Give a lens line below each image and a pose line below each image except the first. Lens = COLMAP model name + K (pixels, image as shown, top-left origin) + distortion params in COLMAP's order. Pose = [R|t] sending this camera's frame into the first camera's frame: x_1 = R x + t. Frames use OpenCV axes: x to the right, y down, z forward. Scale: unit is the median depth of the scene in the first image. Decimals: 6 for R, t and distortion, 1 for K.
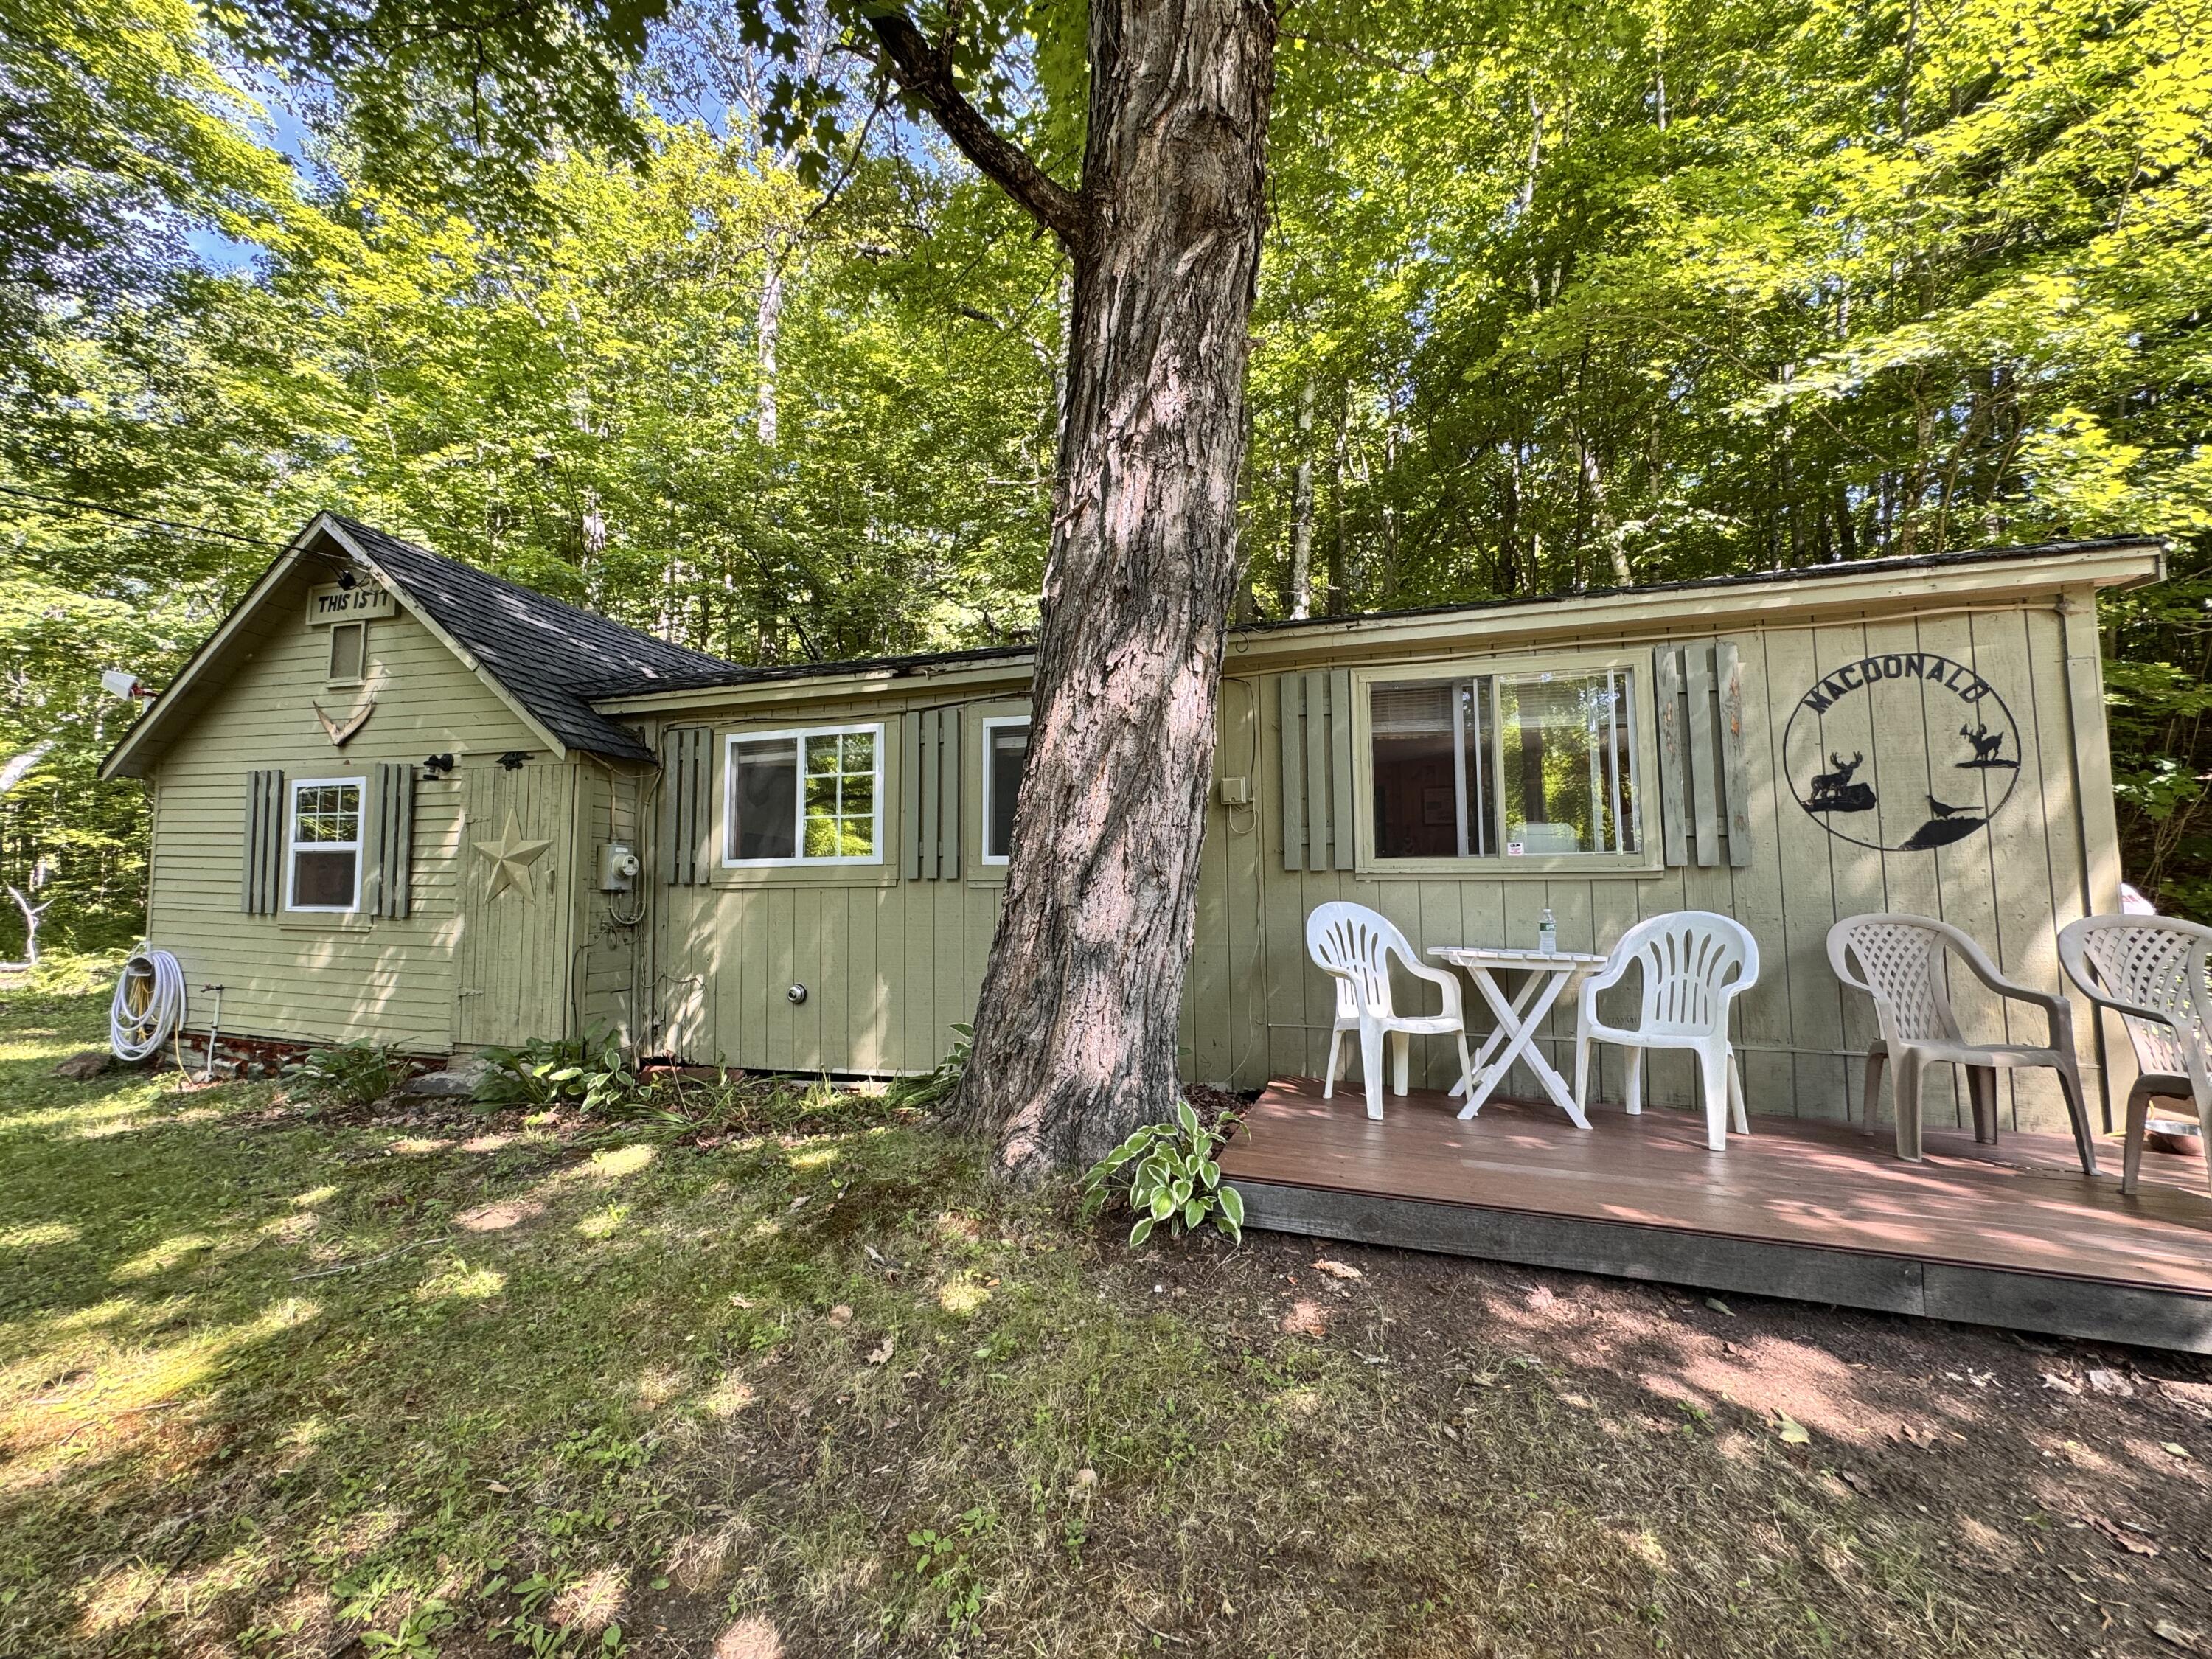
lens RADIAL K [[883.3, 0, 1101.8], [0, 883.3, 824.5], [0, 0, 1]] dist [-0.005369, 0.001075]
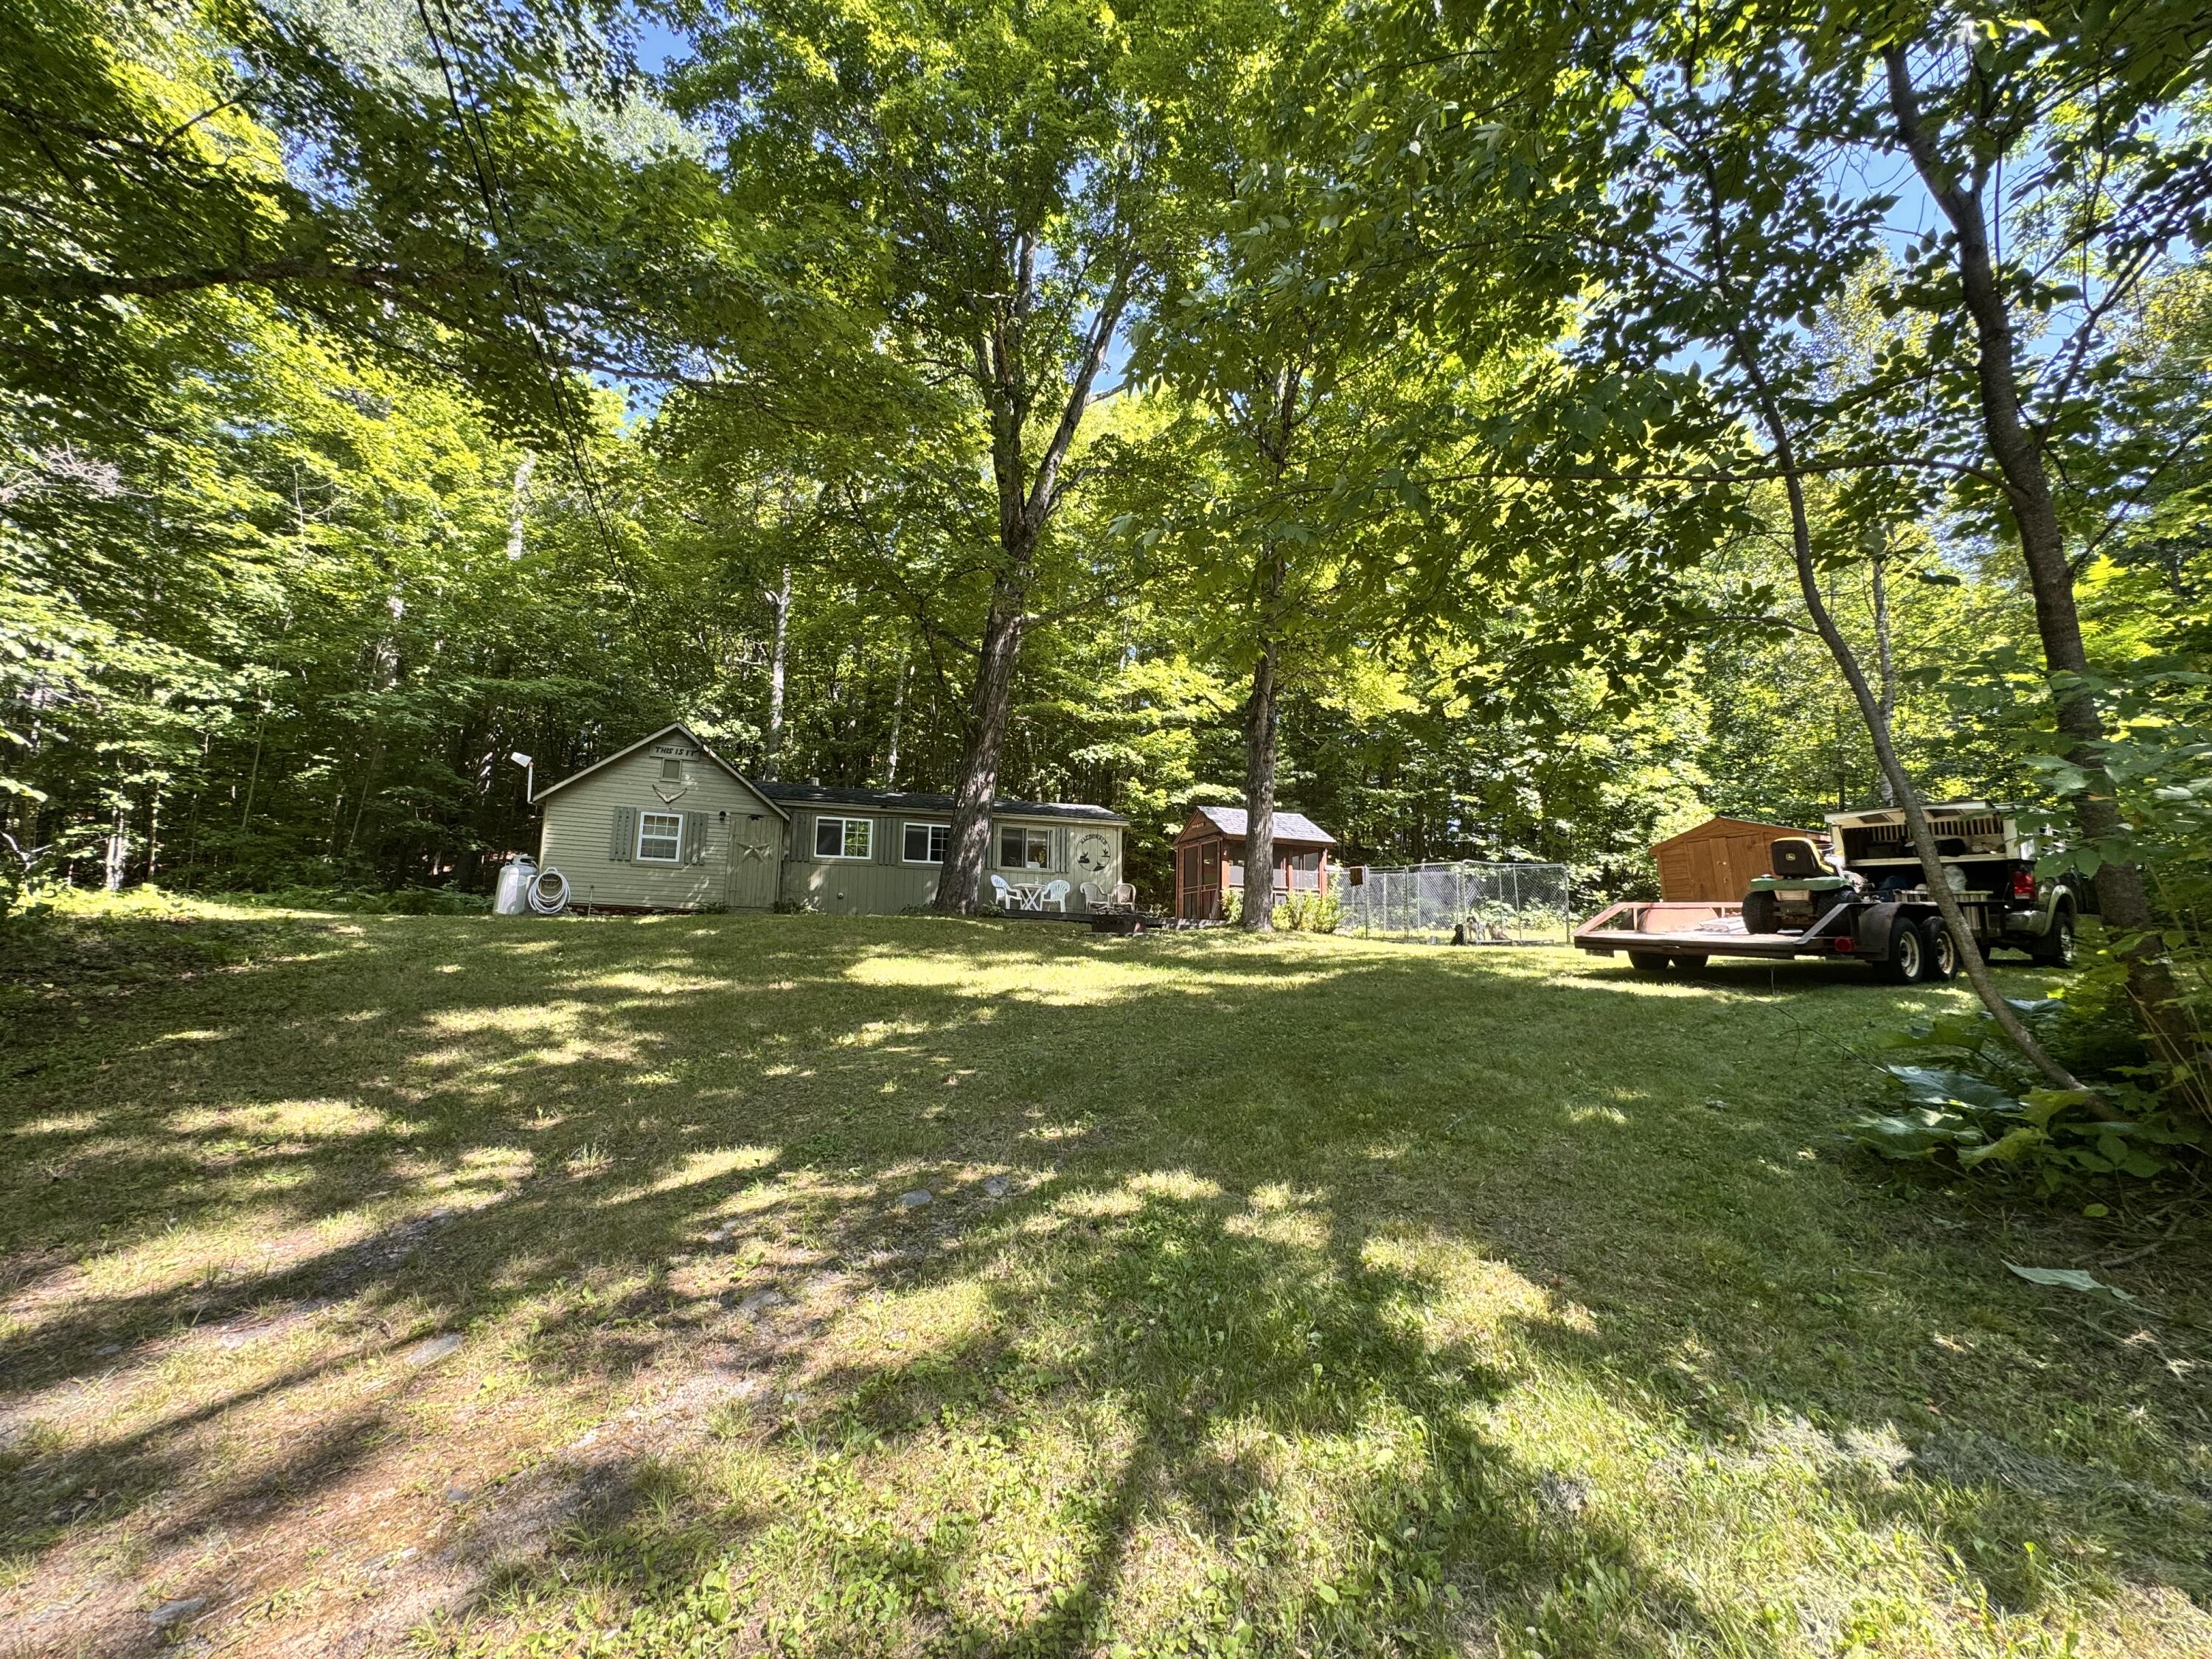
lens RADIAL K [[883.3, 0, 1101.8], [0, 883.3, 824.5], [0, 0, 1]] dist [-0.005369, 0.001075]
pose [[0.779533, 0.108586, 0.616877, -2.192328], [-0.061972, 0.993397, -0.096550, 0.241088], [-0.623287, 0.037035, 0.781115, -2.973797]]
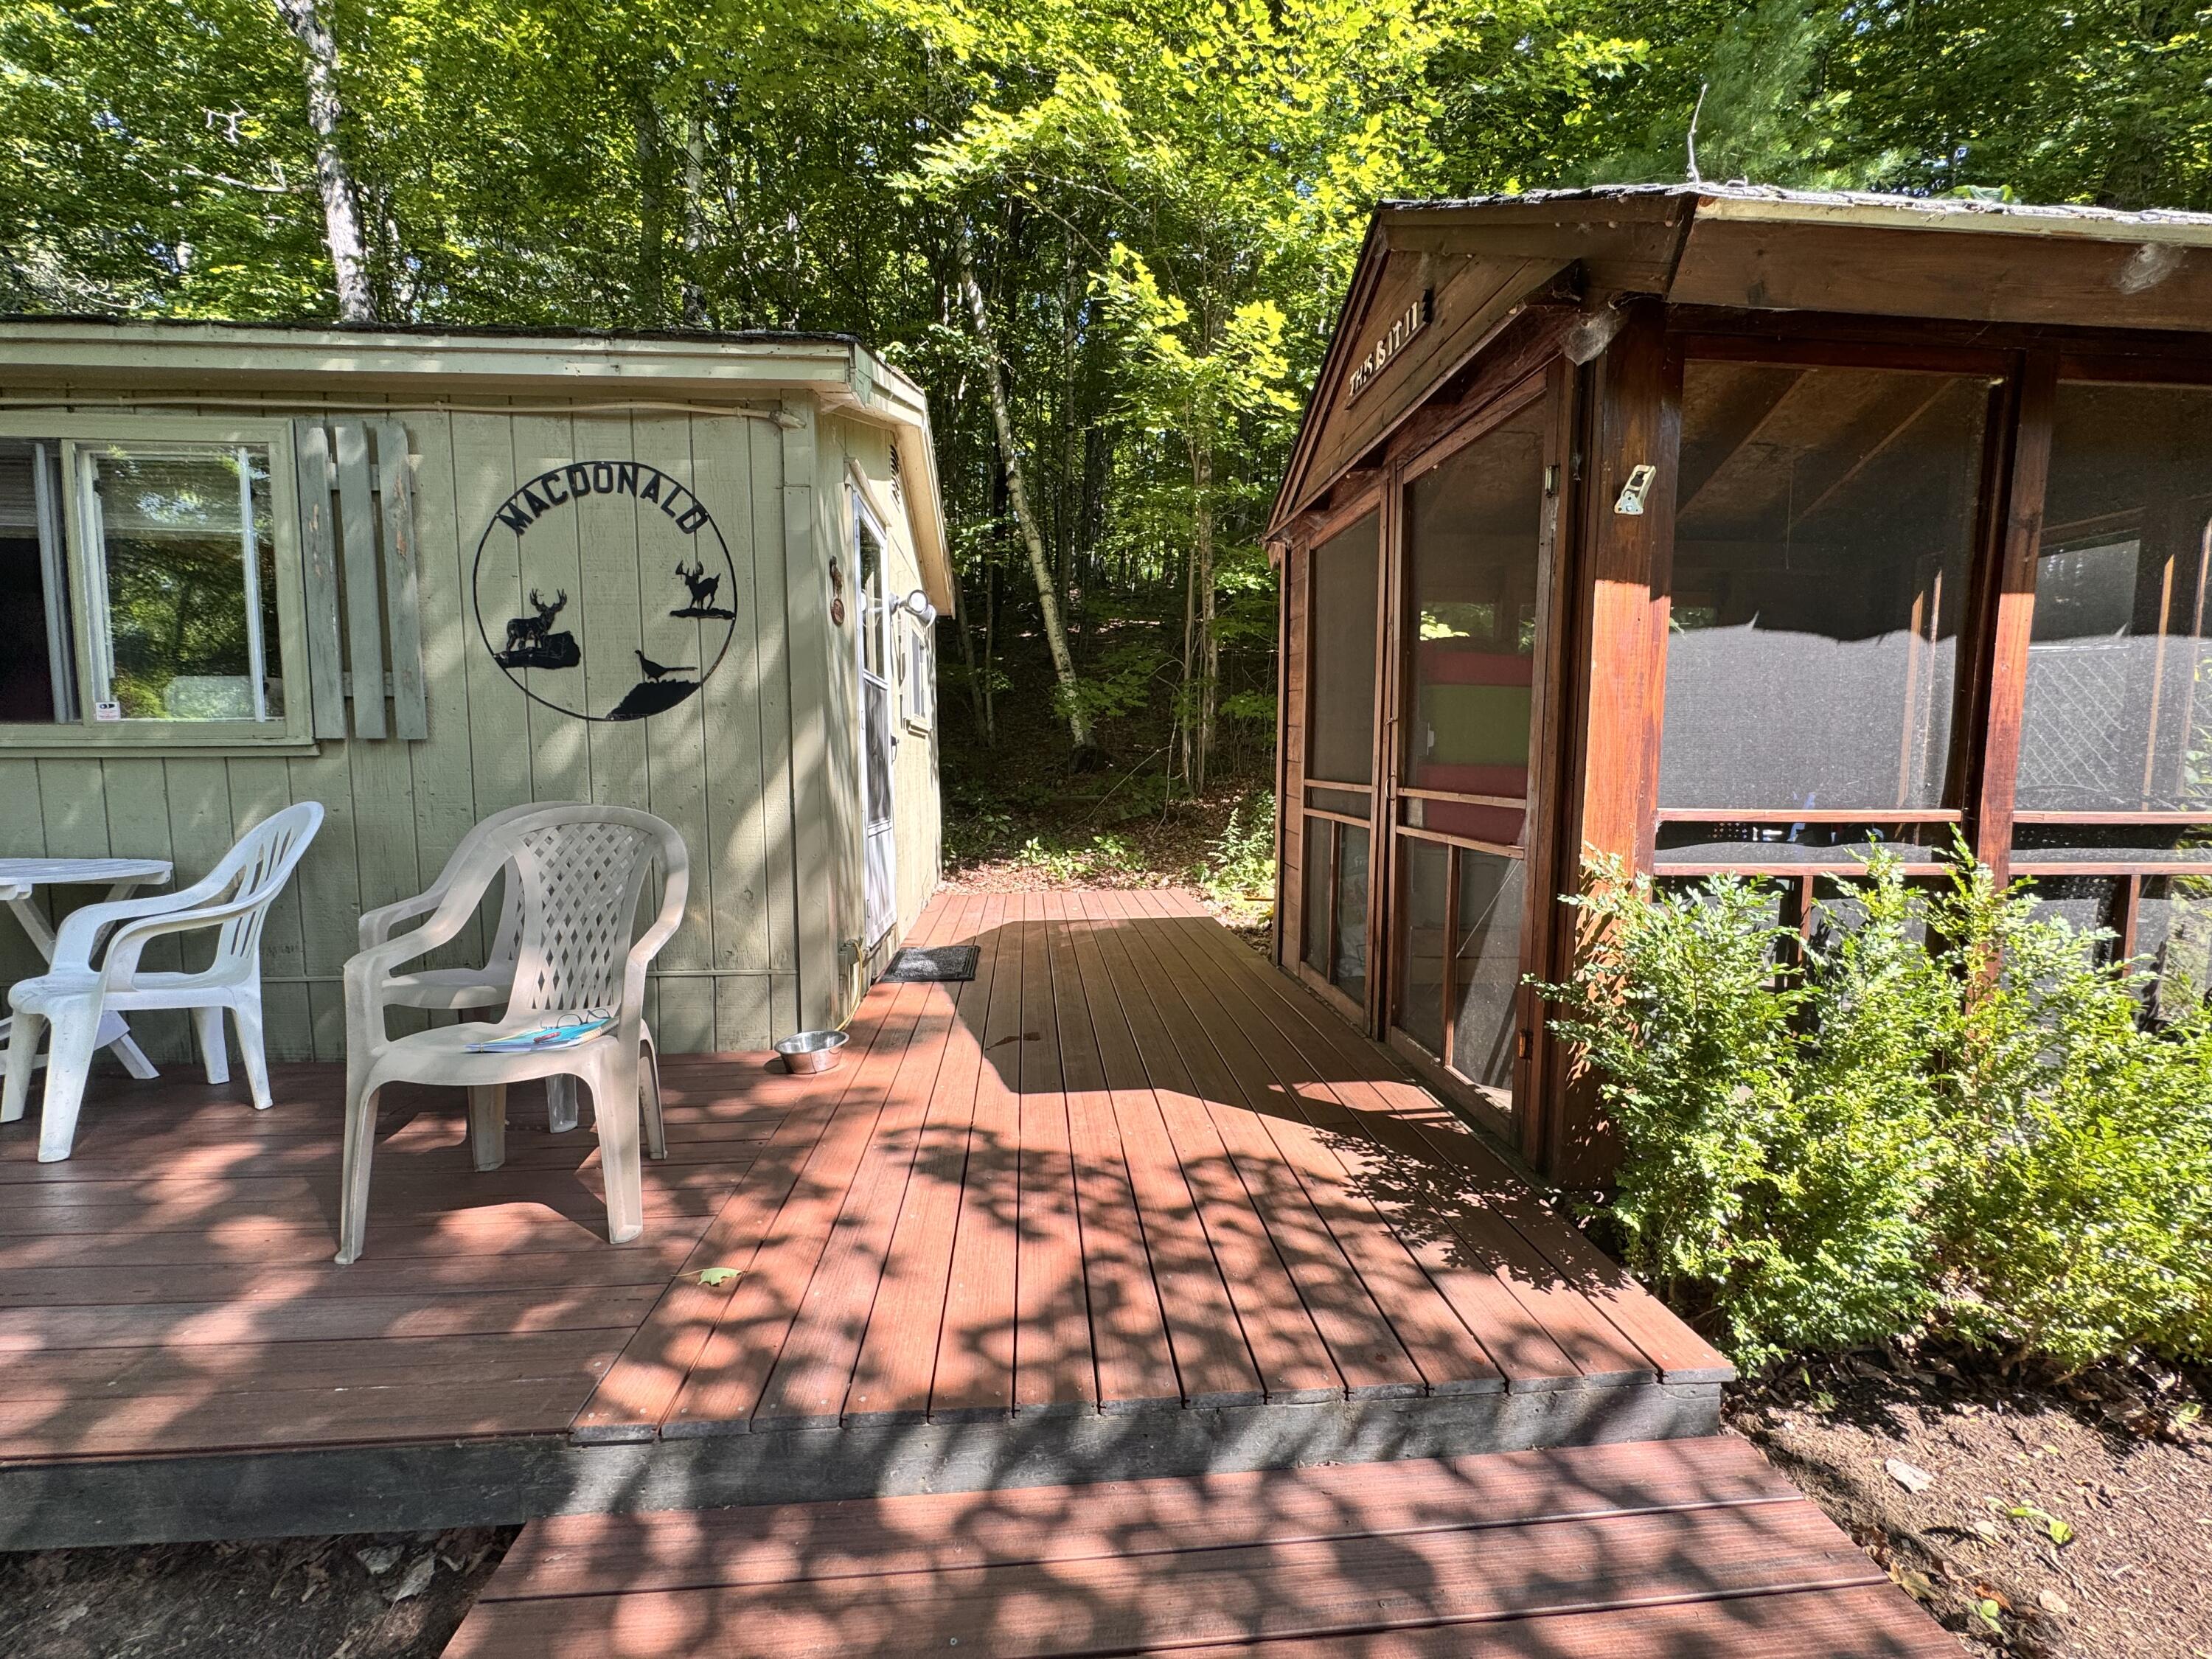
lens RADIAL K [[883.3, 0, 1101.8], [0, 883.3, 824.5], [0, 0, 1]] dist [-0.005369, 0.001075]
pose [[0.926384, -0.031112, 0.375293, 0.939959], [-0.027175, 0.988460, 0.149024, -0.007521], [-0.375599, -0.148252, 0.914848, 0.089556]]
